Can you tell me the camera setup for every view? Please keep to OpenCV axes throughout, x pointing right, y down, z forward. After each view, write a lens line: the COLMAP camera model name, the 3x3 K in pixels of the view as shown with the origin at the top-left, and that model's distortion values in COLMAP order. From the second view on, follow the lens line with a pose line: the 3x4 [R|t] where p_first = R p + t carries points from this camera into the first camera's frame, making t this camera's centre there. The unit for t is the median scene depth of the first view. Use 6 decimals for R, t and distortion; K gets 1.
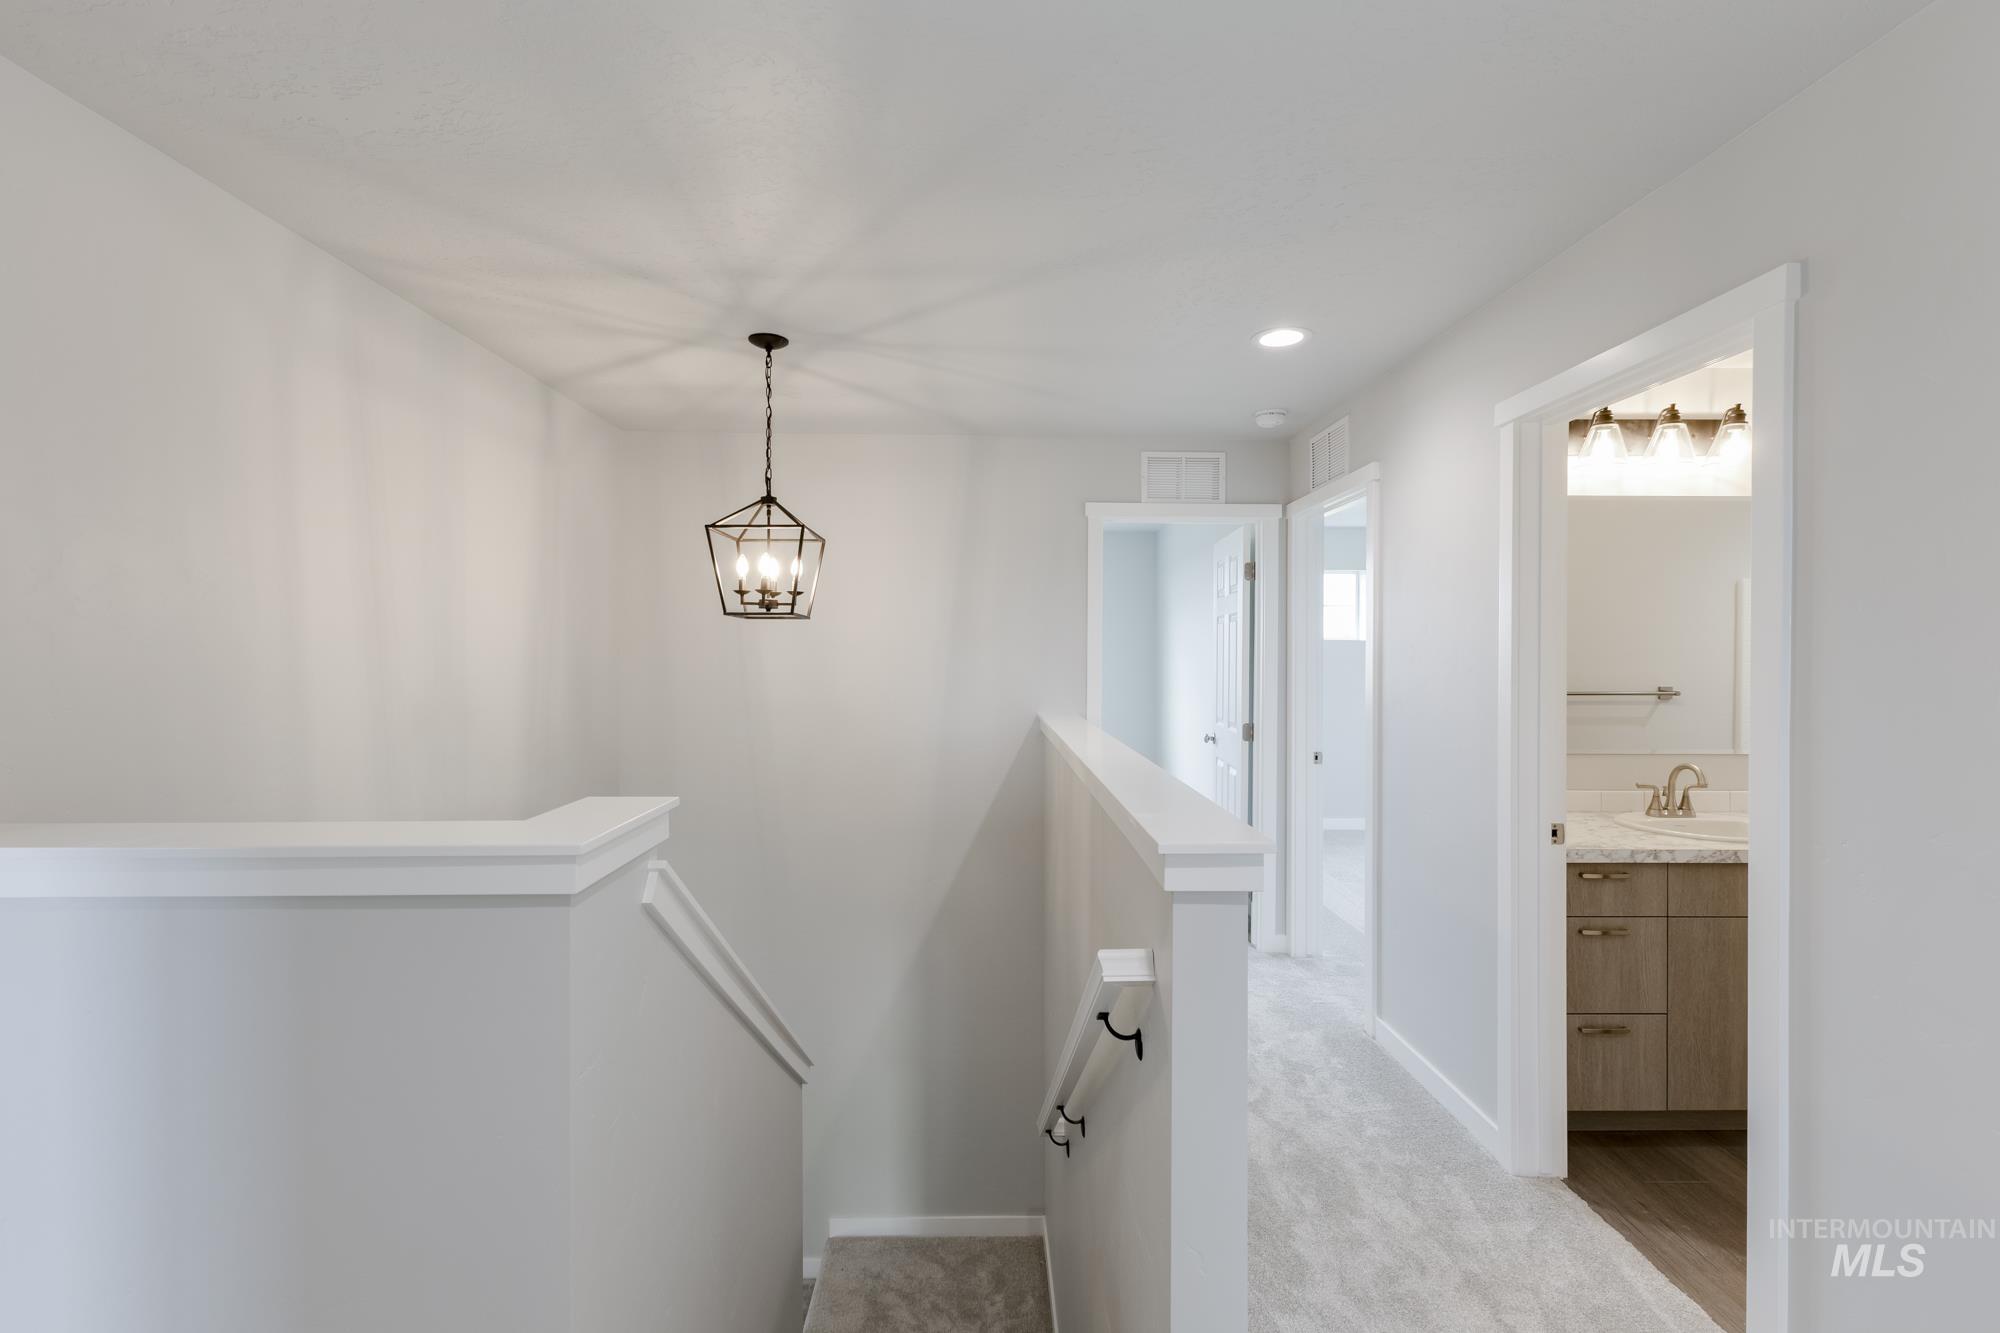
lens RADIAL K [[866.1, 0, 999.7], [0, 866.1, 655.9], [0, 0, 1]] dist [0.003592, 0.000218]
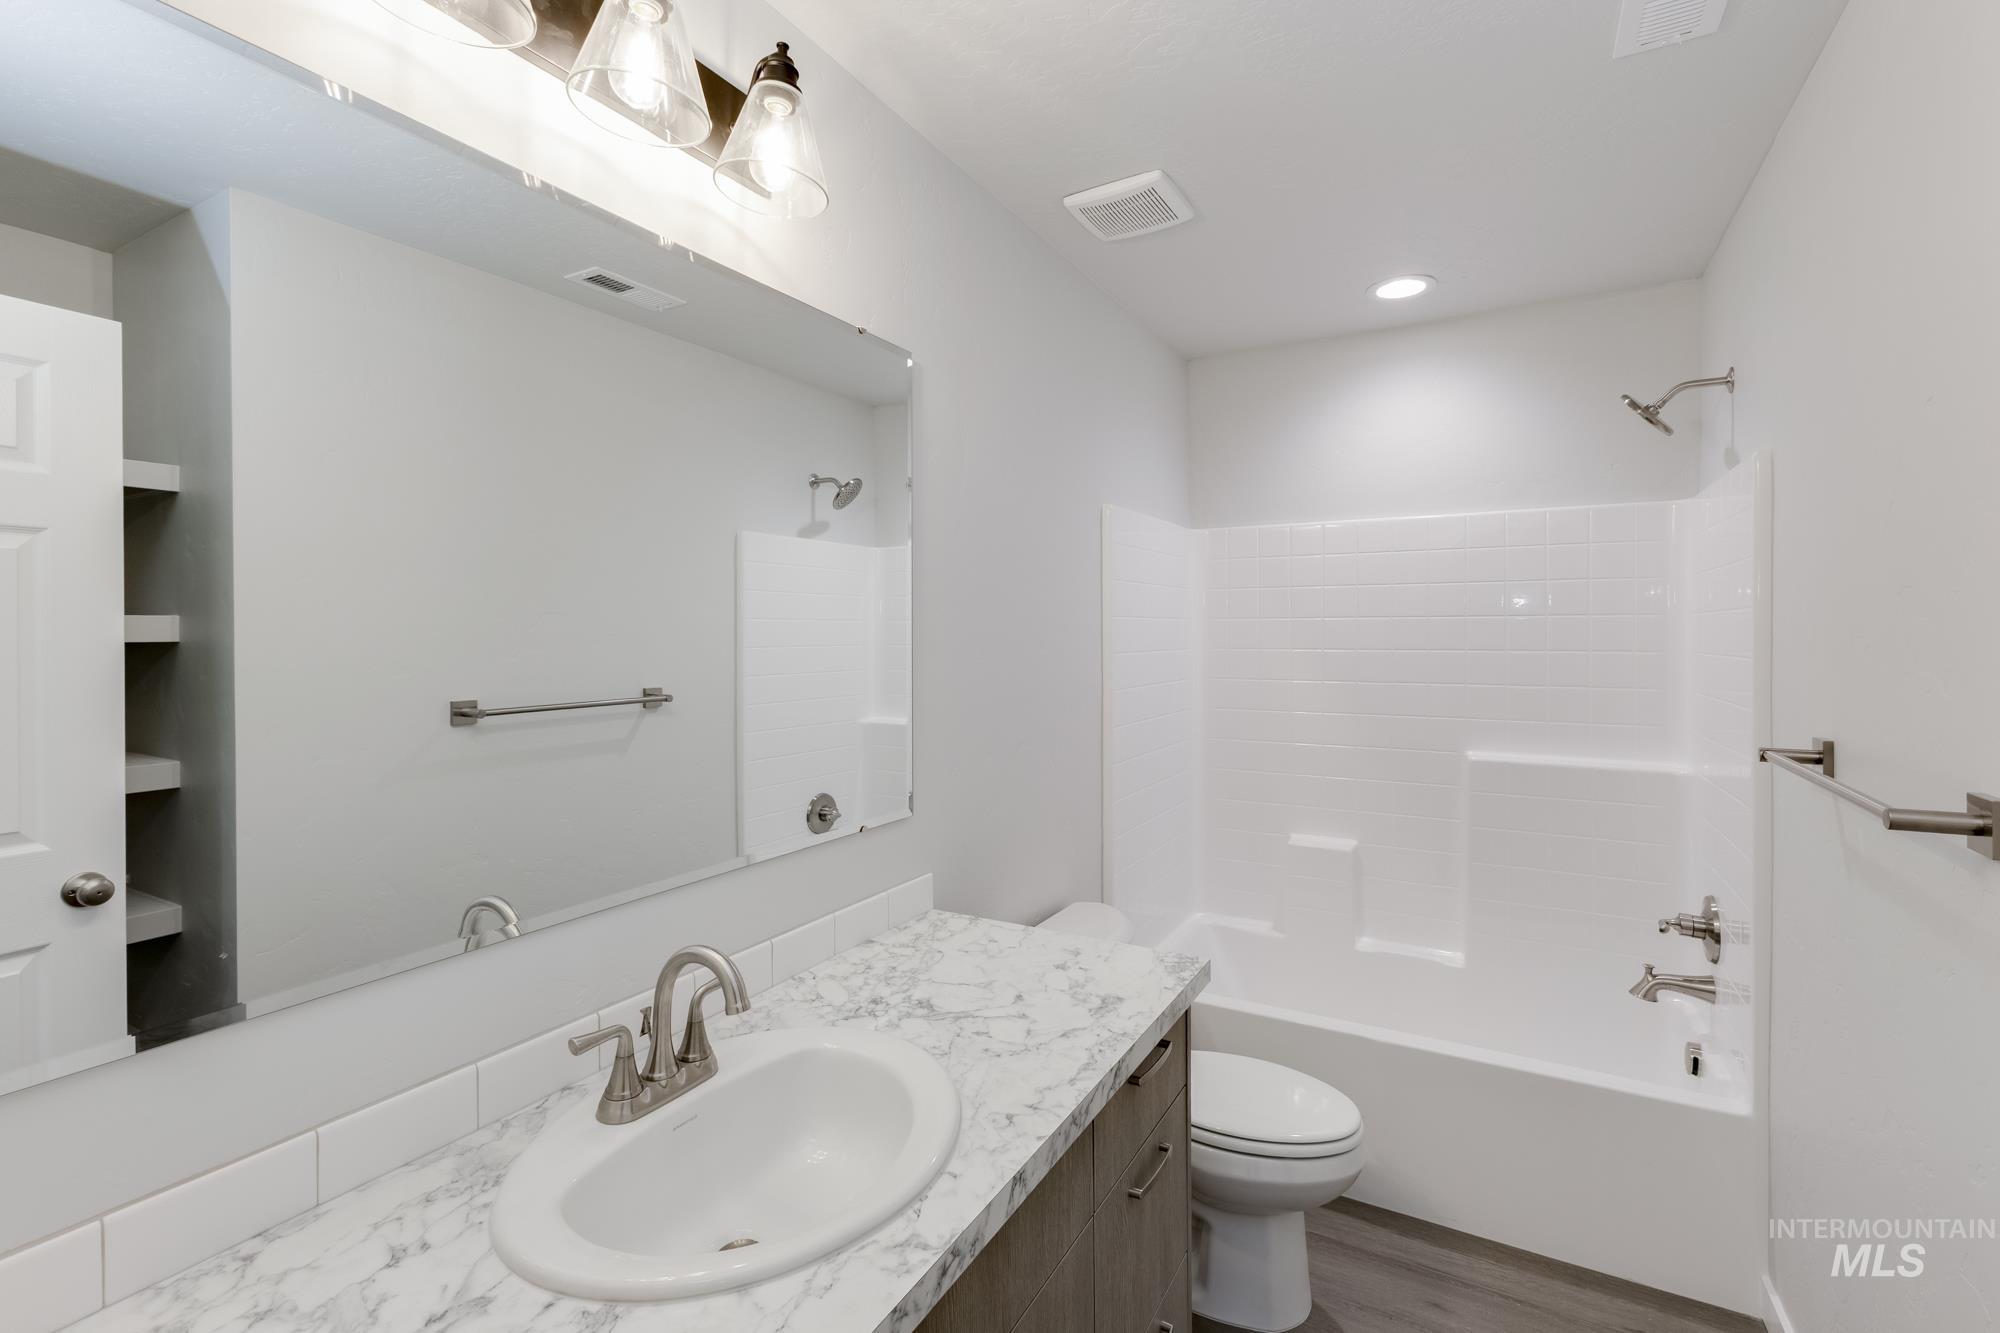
lens RADIAL K [[866.1, 0, 999.7], [0, 866.1, 655.9], [0, 0, 1]] dist [0.003592, 0.000218]
pose [[0.514573, -0.021214, 0.857184, 0.543026], [0.003436, 0.999737, 0.022679, -0.001474], [-0.857440, -0.008725, 0.514510, 0.699004]]
